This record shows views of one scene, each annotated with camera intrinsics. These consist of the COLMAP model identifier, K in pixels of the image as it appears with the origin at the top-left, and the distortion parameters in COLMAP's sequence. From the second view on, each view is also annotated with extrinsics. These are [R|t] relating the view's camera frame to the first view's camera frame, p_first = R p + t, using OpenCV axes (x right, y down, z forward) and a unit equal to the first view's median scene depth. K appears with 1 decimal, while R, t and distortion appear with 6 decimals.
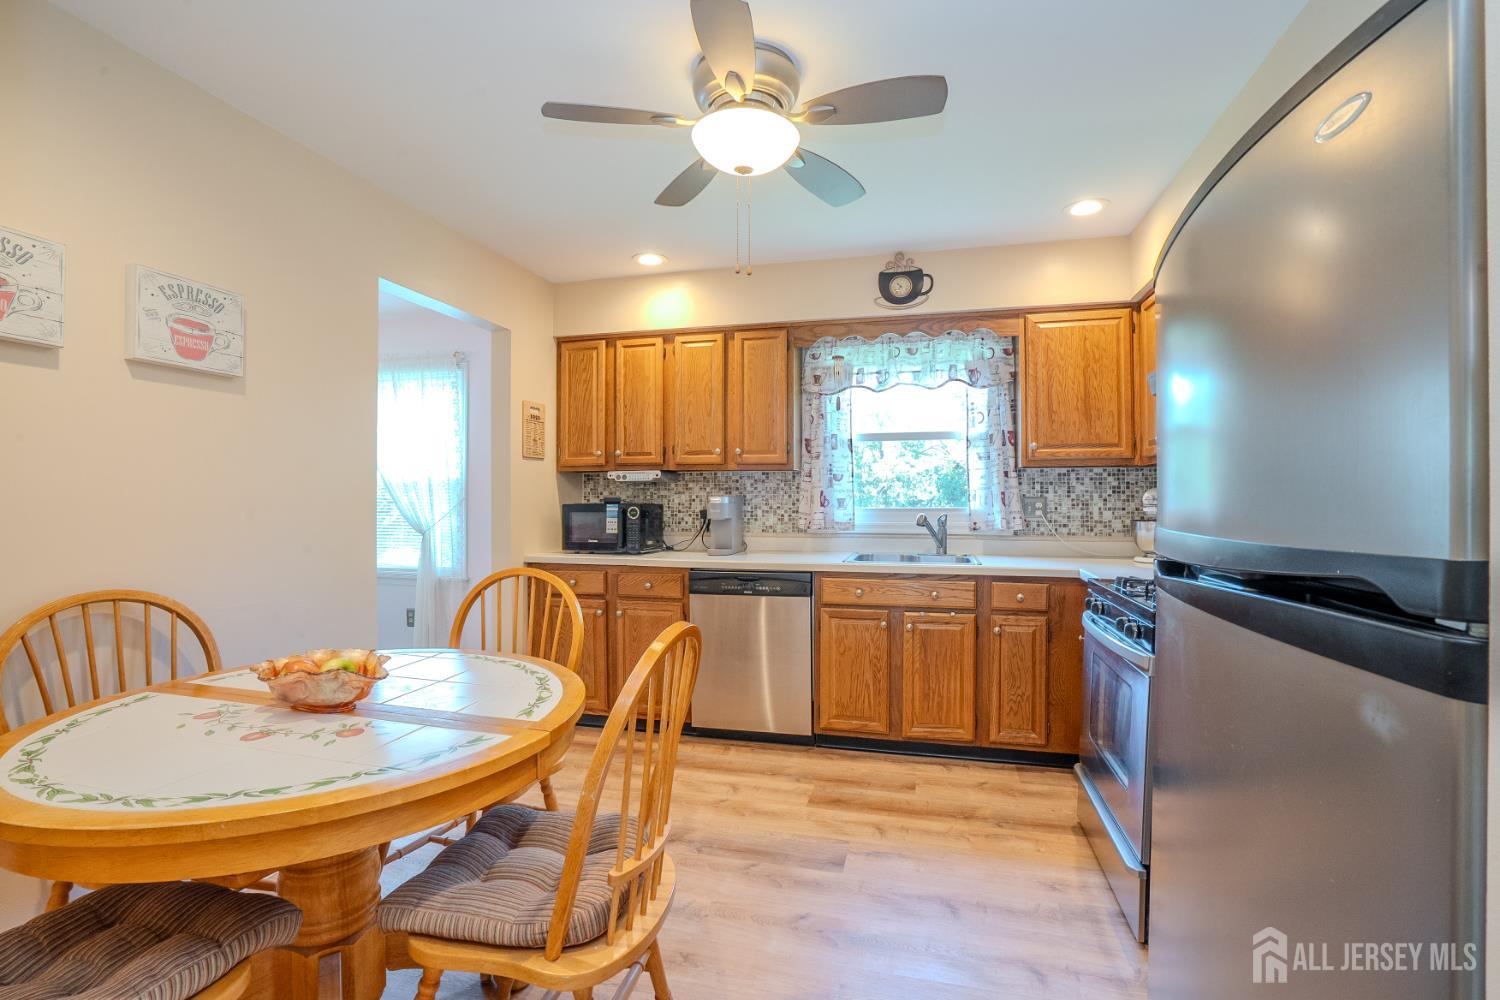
lens RADIAL K [[690.5, 0, 747.7], [0, 690.5, 500.1], [0, 0, 1]] dist [-0.057874, 0.022160]
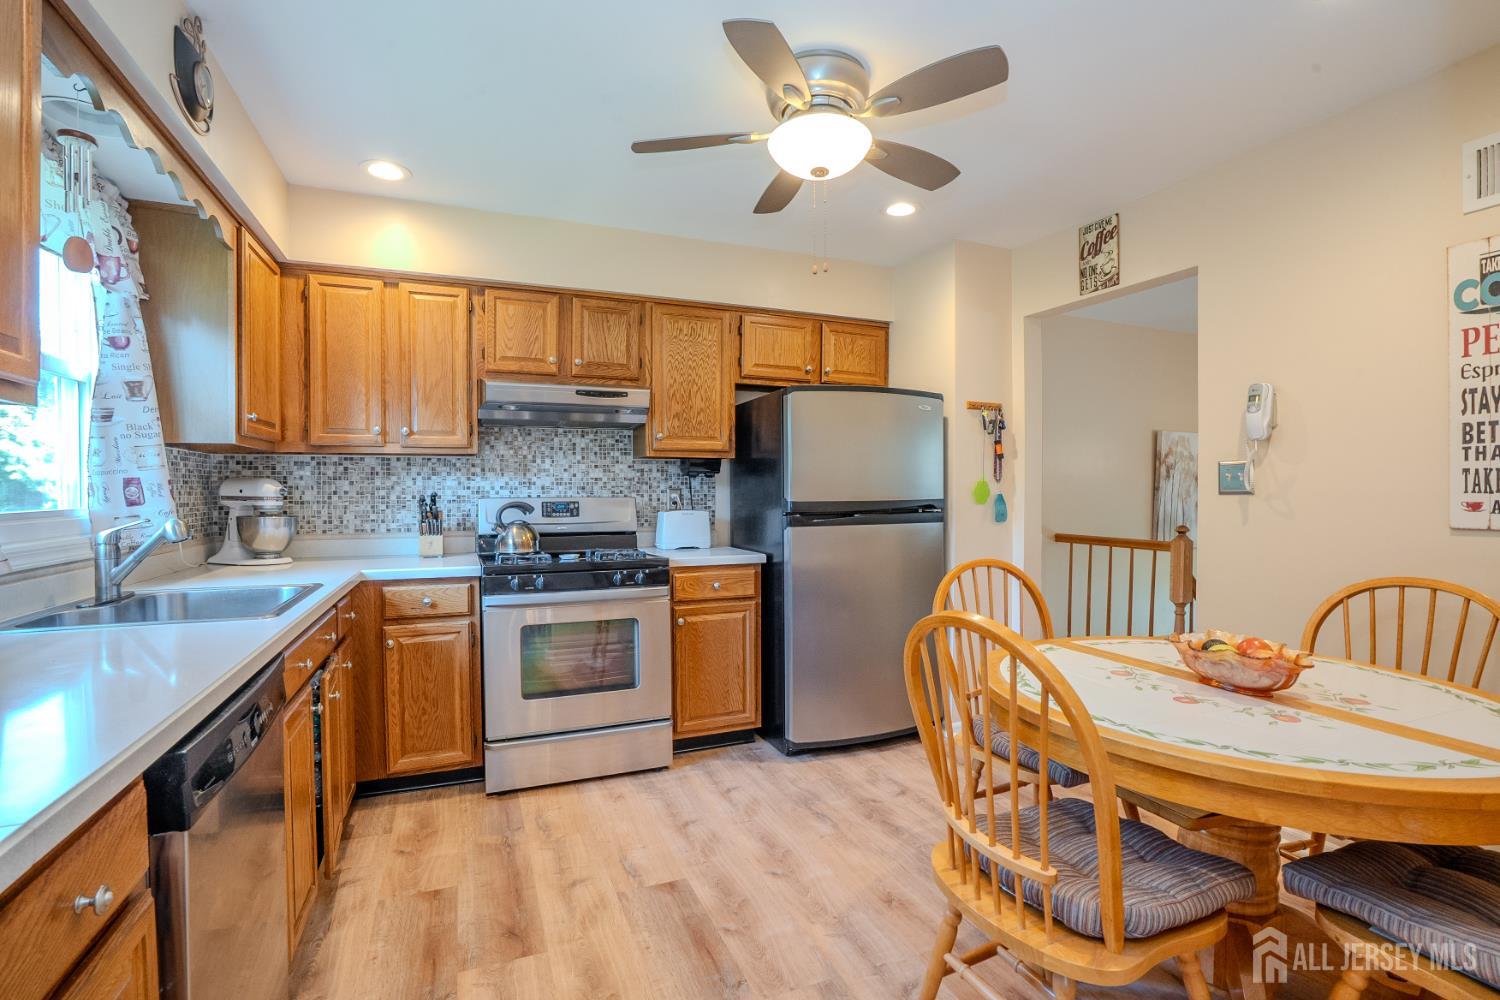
lens RADIAL K [[690.5, 0, 748.1], [0, 690.5, 499.2], [0, 0, 1]] dist [-0.057874, 0.022160]
pose [[-0.608896, -0.010127, 0.793186, -0.425146], [0.004022, 0.999866, 0.015853, -0.002453], [-0.793240, 0.012843, -0.608773, 0.952981]]
